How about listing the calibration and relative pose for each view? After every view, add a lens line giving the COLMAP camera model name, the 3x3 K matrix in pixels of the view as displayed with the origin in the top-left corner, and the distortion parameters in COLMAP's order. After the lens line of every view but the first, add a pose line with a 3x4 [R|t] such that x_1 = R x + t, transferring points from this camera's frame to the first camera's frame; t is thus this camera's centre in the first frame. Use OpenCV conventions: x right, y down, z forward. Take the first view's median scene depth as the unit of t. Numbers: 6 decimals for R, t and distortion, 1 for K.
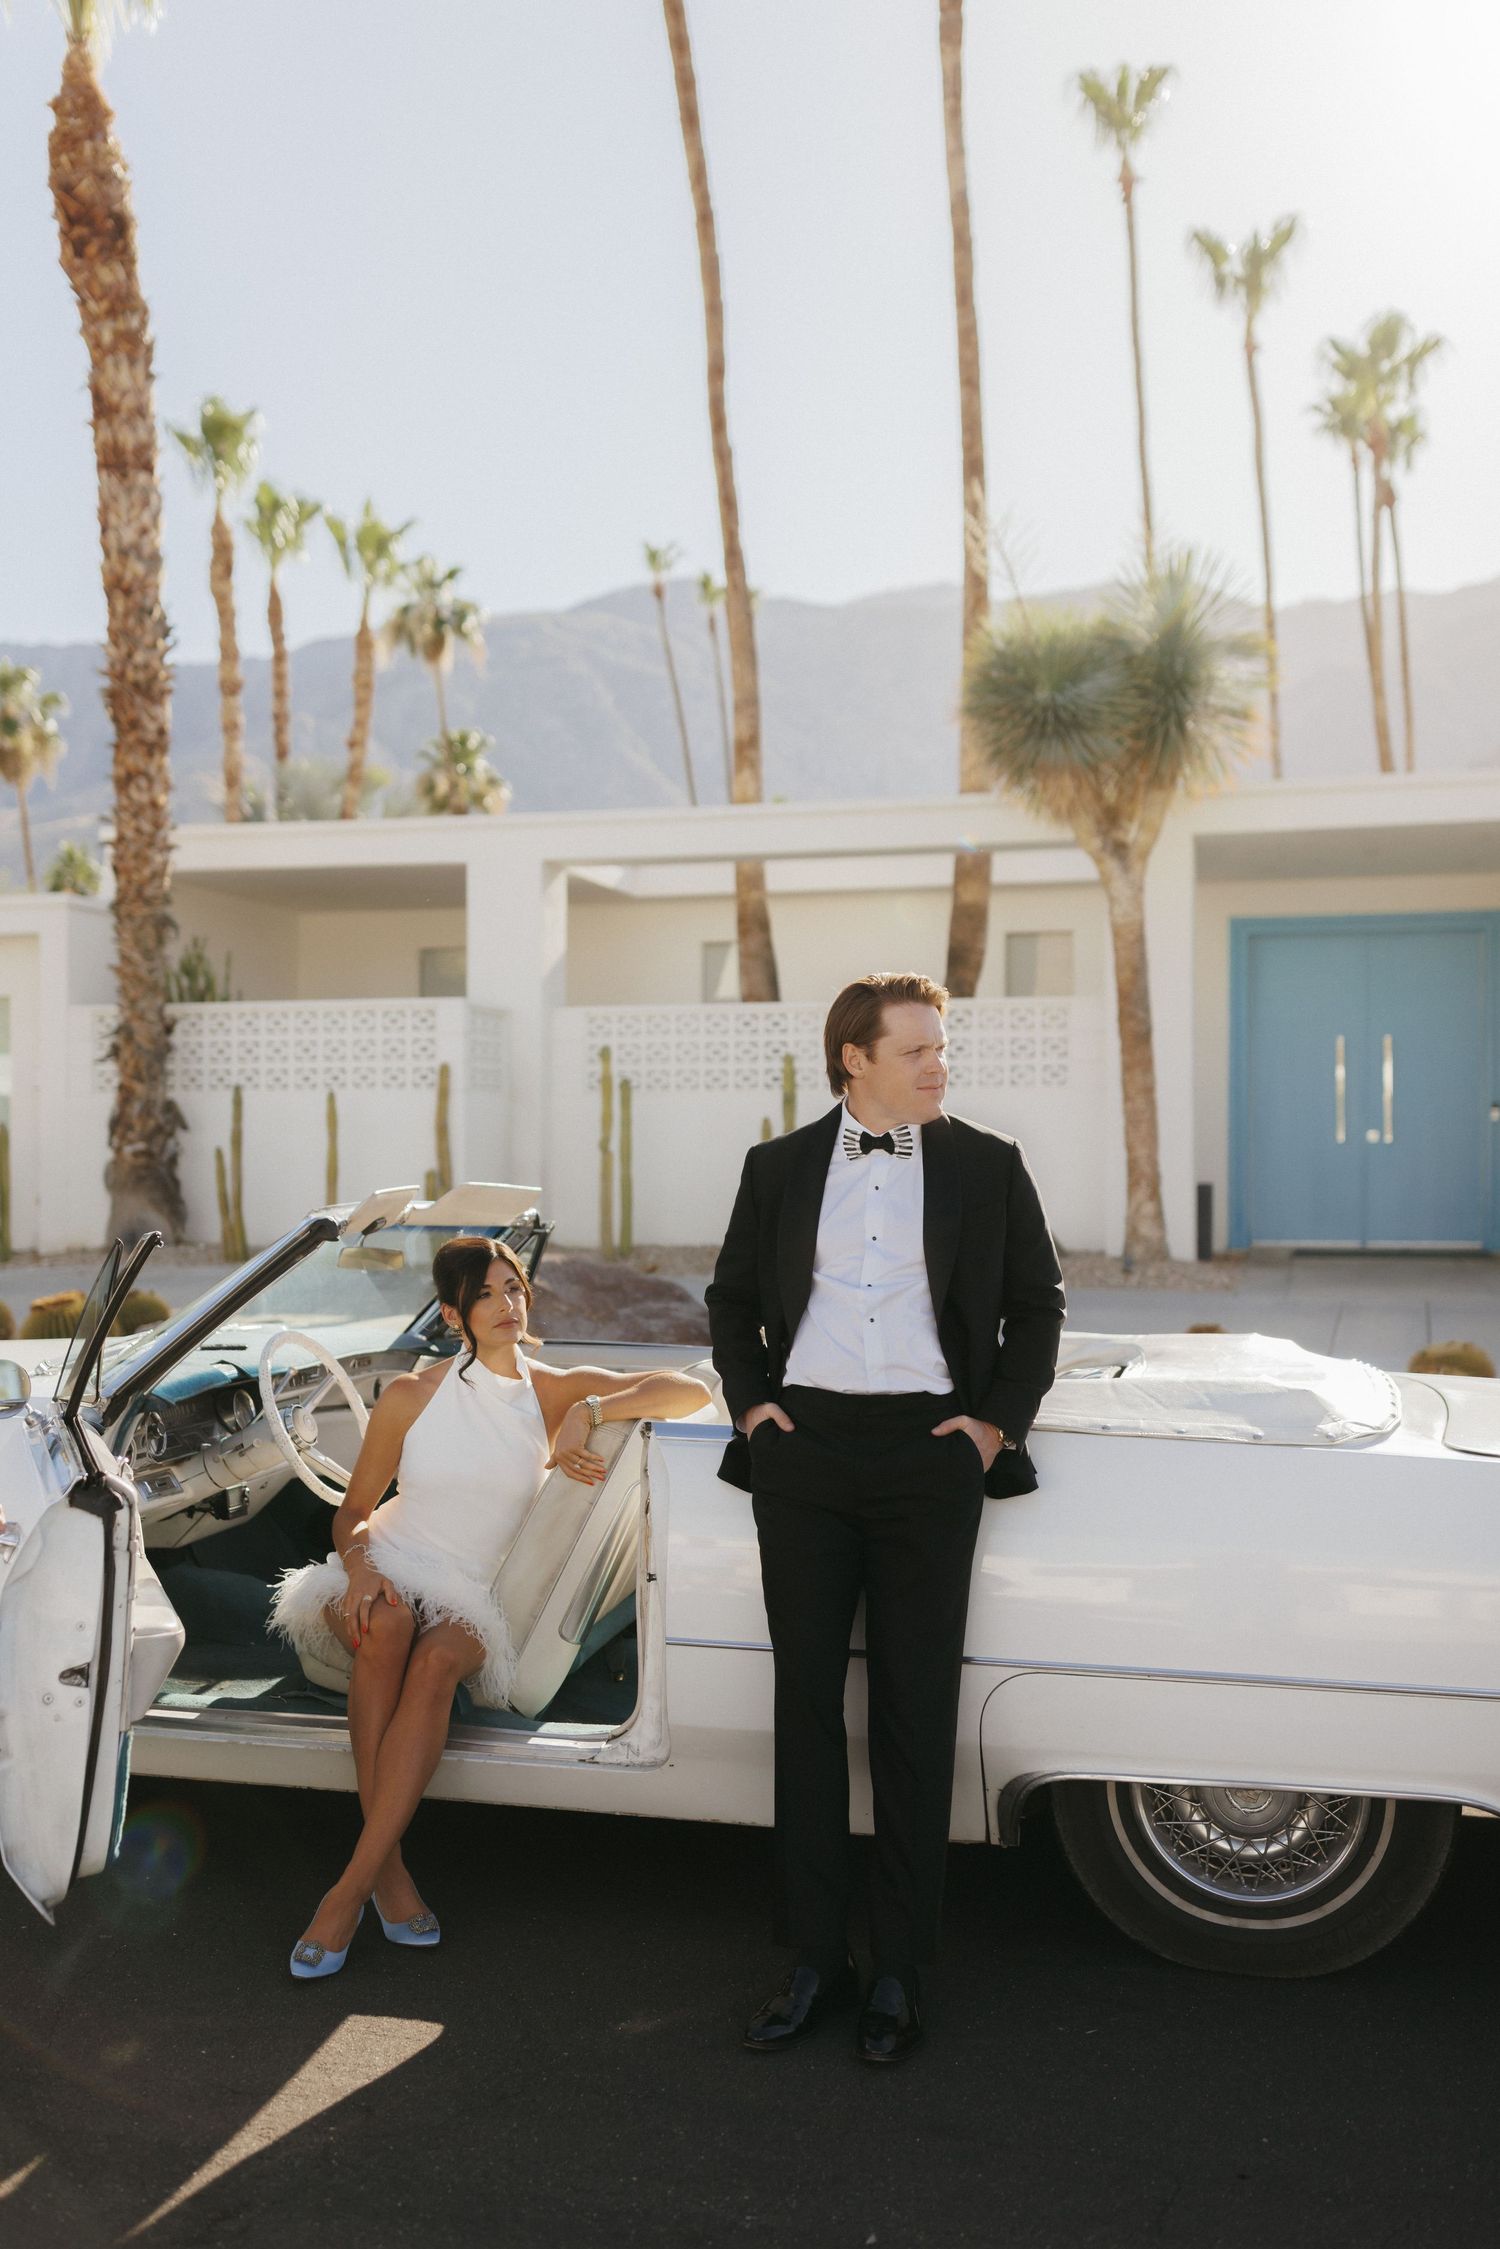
lens RADIAL K [[2338.3, 0, 644.6], [0, 2338.3, 1096.8], [0, 0, 1]] dist [0.018271, -0.020562]
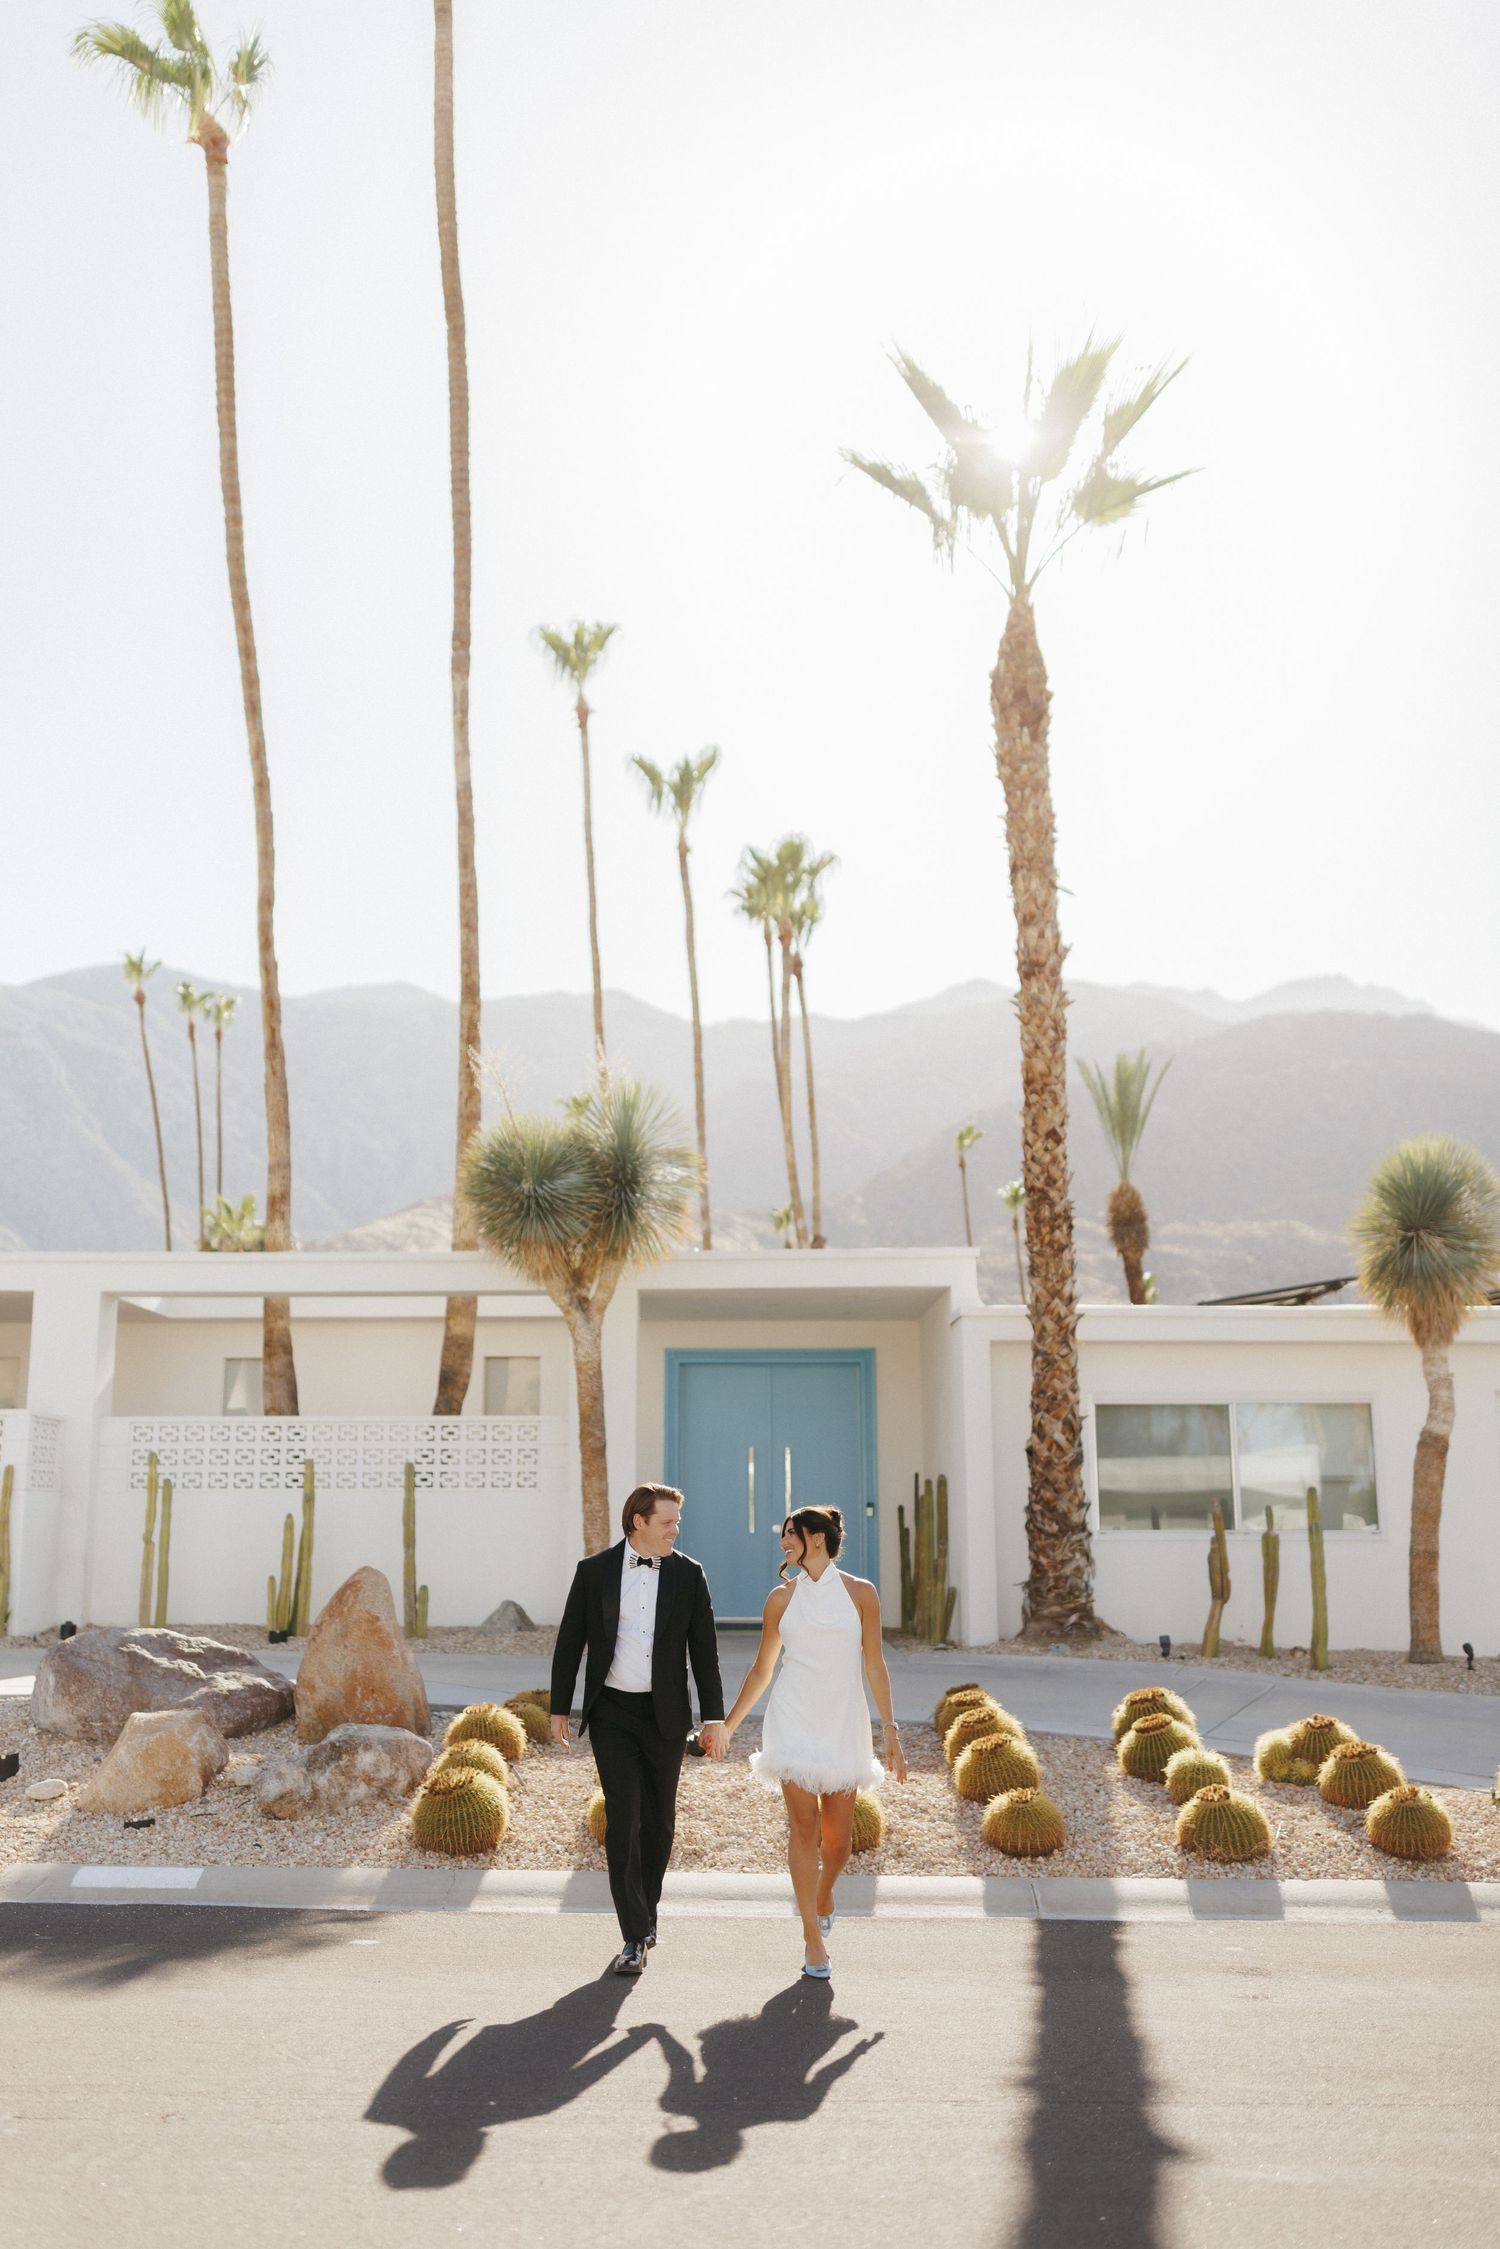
lens RADIAL K [[2338.3, 0, 644.6], [0, 2338.3, 1096.8], [0, 0, 1]] dist [0.018271, -0.020562]
pose [[0.971669, 0.044320, 0.232151, -0.056225], [-0.006576, 0.986950, -0.160895, -0.009790], [-0.236252, 0.154810, 0.959280, -0.214395]]
